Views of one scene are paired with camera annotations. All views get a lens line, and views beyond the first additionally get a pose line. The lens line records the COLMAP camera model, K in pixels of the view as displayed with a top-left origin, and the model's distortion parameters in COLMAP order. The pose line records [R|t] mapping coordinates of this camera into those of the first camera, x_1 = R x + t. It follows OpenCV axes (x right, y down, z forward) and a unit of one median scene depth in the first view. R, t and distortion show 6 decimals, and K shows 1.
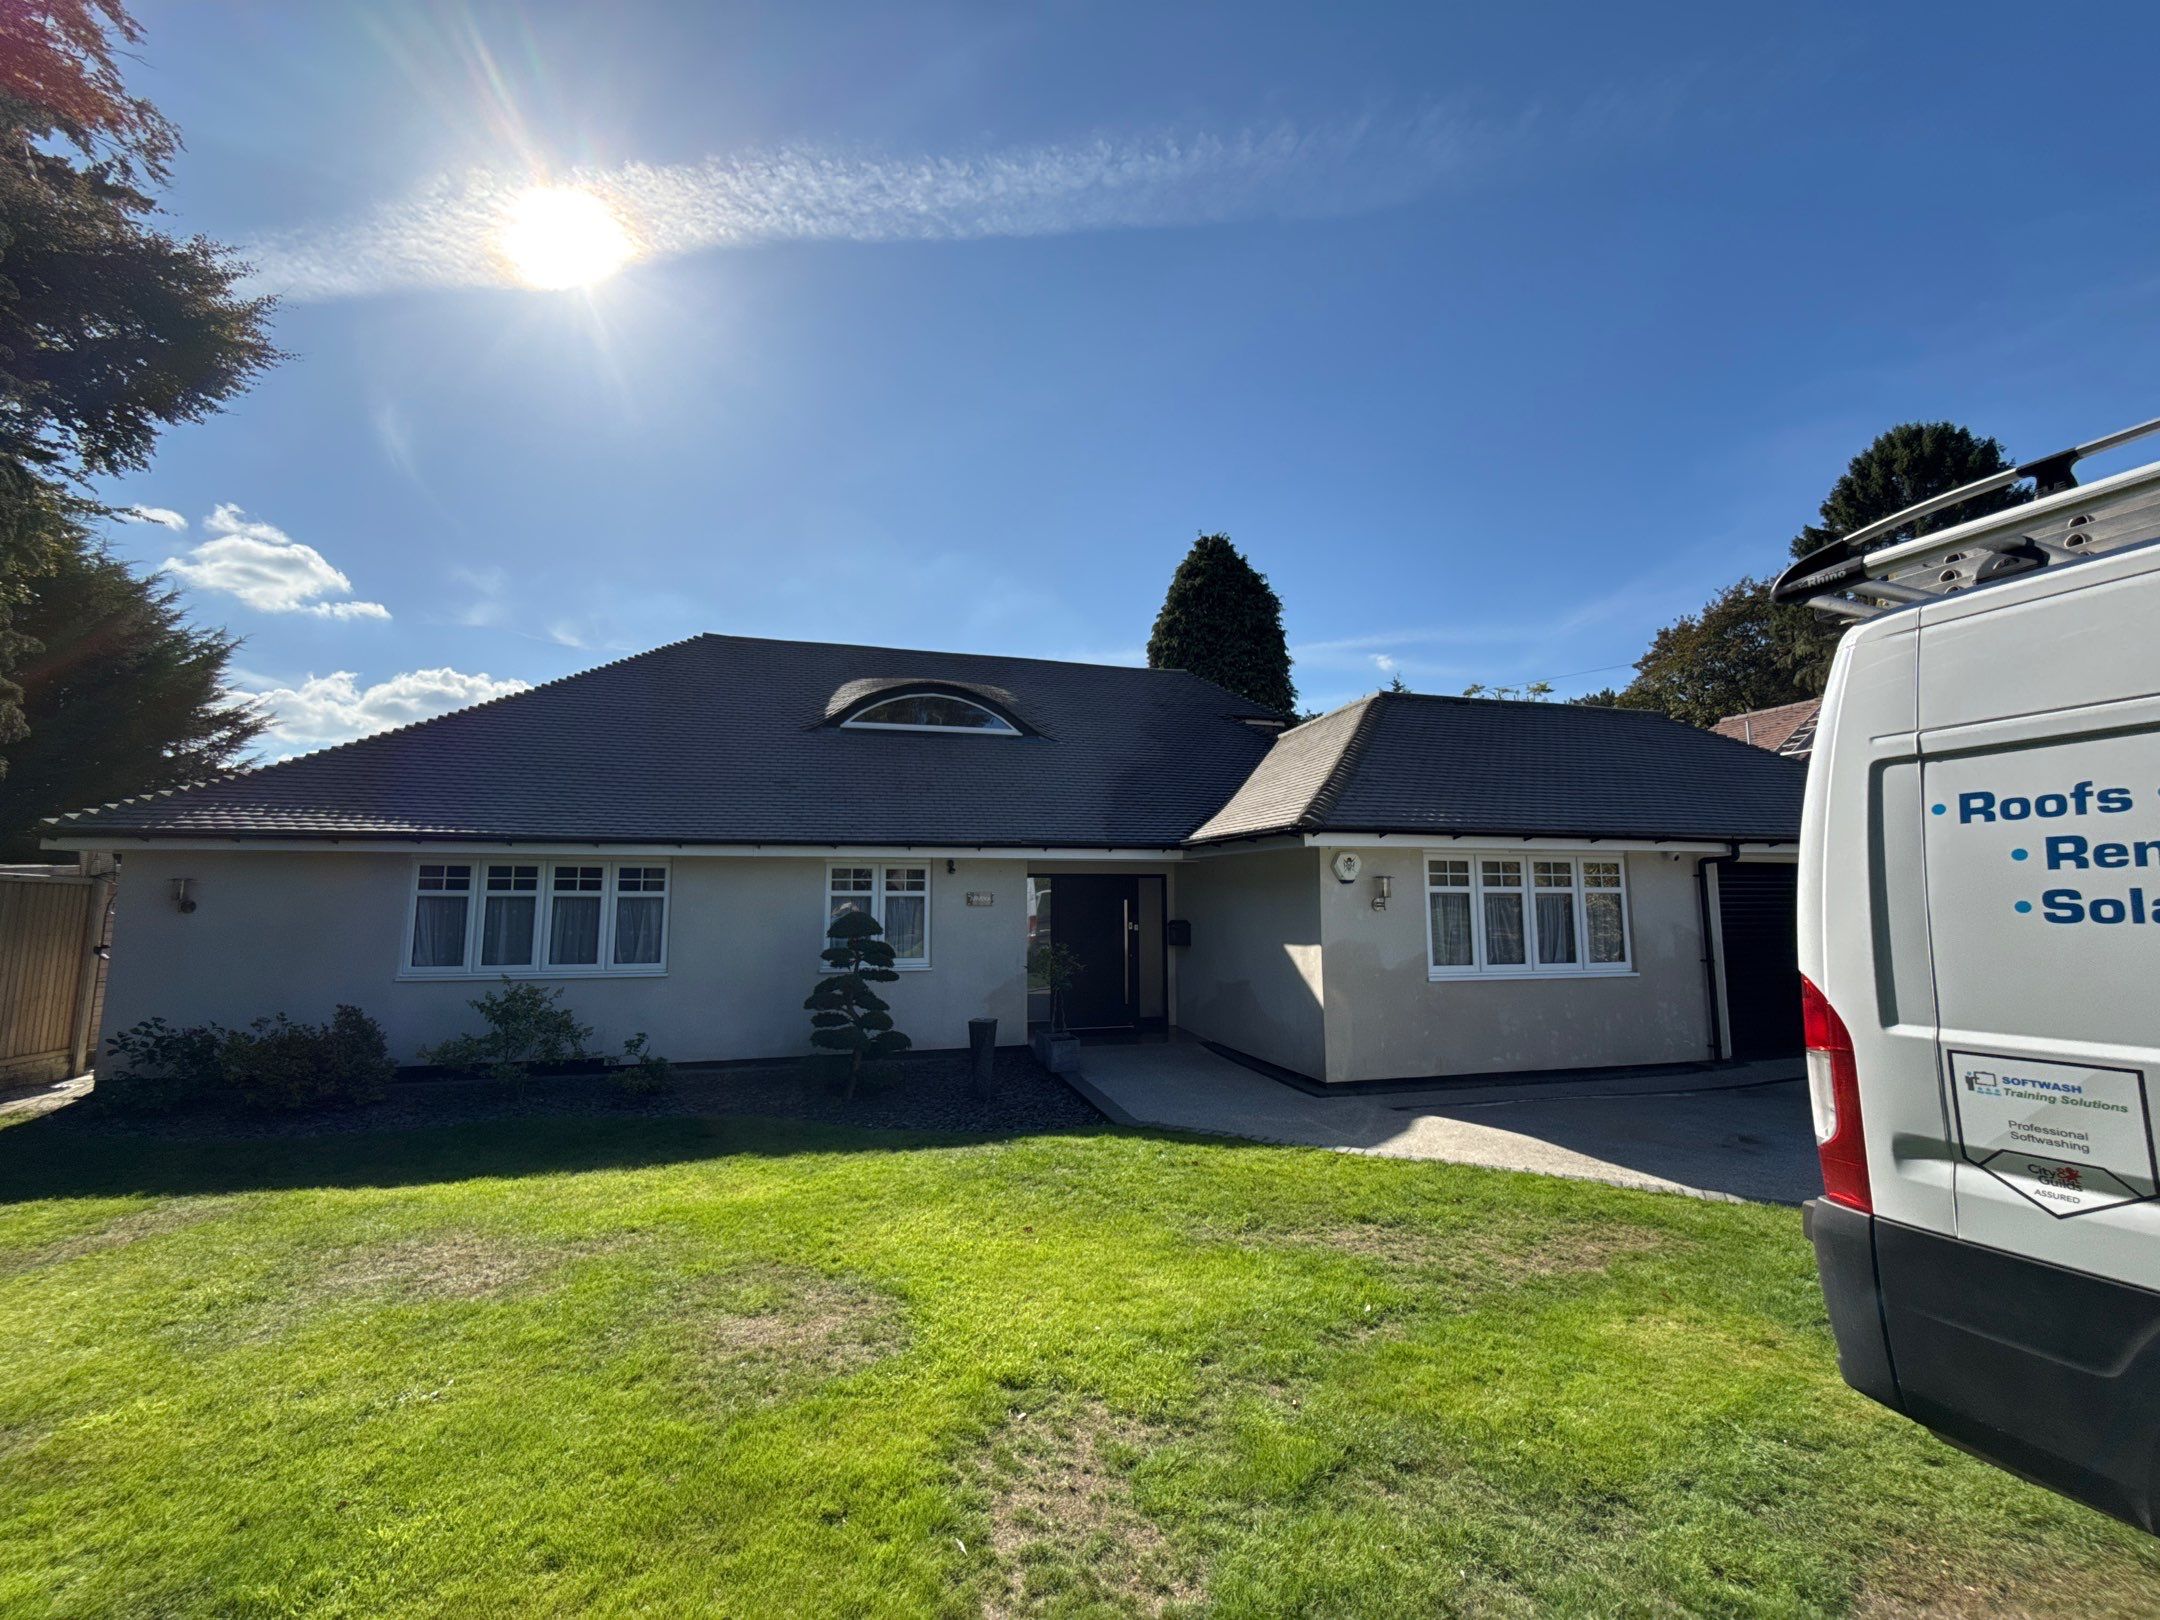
lens RADIAL K [[873.6, 0, 1080.6], [0, 873.6, 800.9], [0, 0, 1]] dist [0.000725, 0.000131]
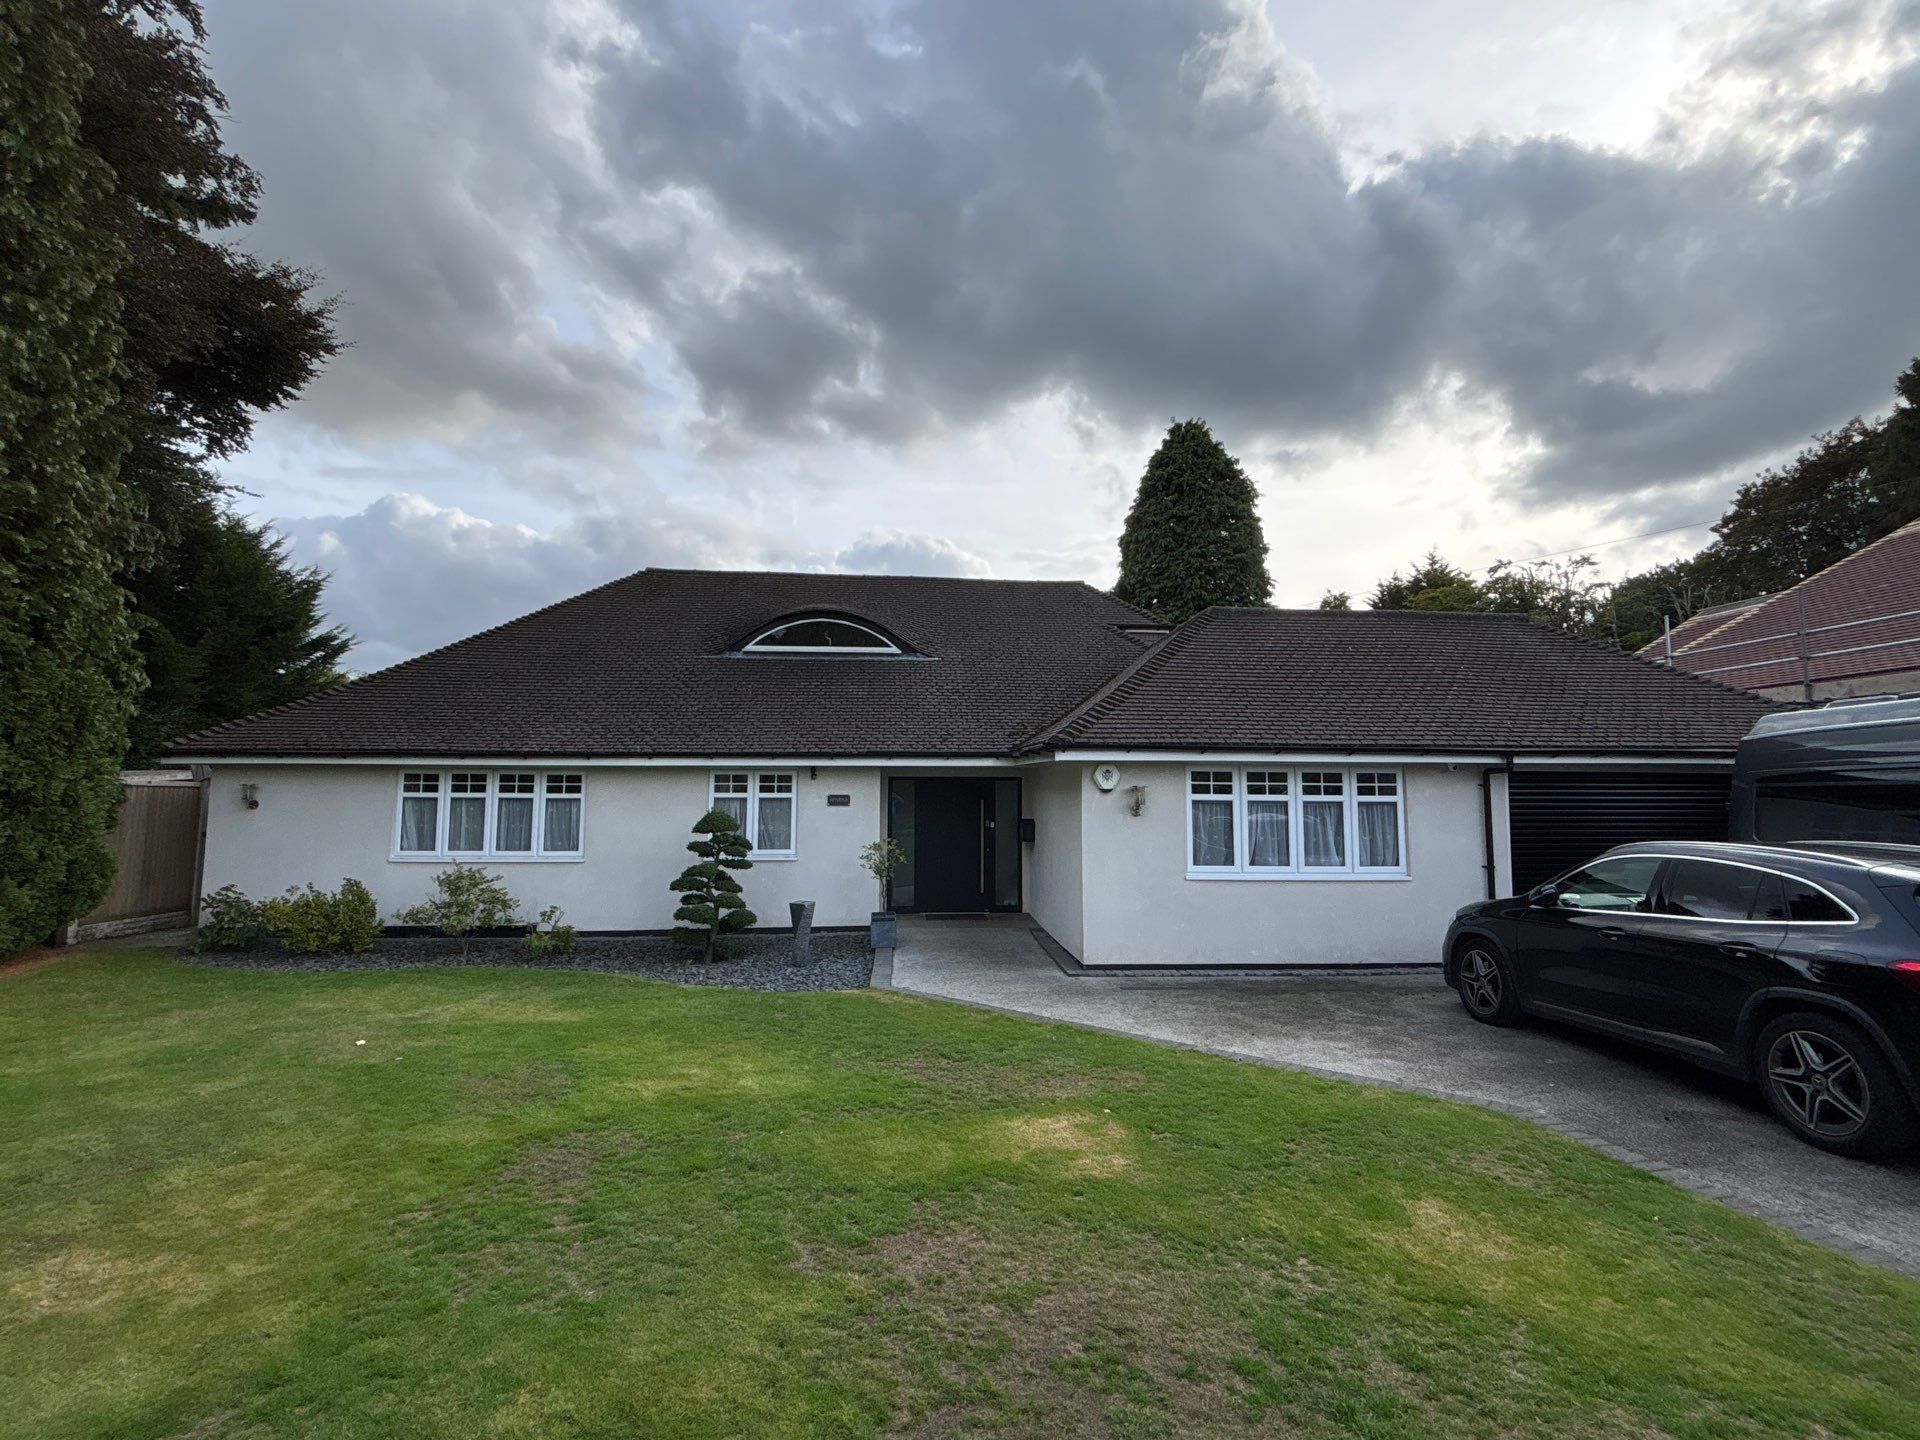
lens RADIAL K [[901.1, 0, 949.1], [0, 901.1, 704.7], [0, 0, 1]] dist [0.004045, 0.000606]
pose [[0.981787, -0.012621, -0.189563, 0.258523], [0.016207, 0.999718, 0.017378, -0.033788], [0.189290, -0.020133, 0.981715, -0.143906]]
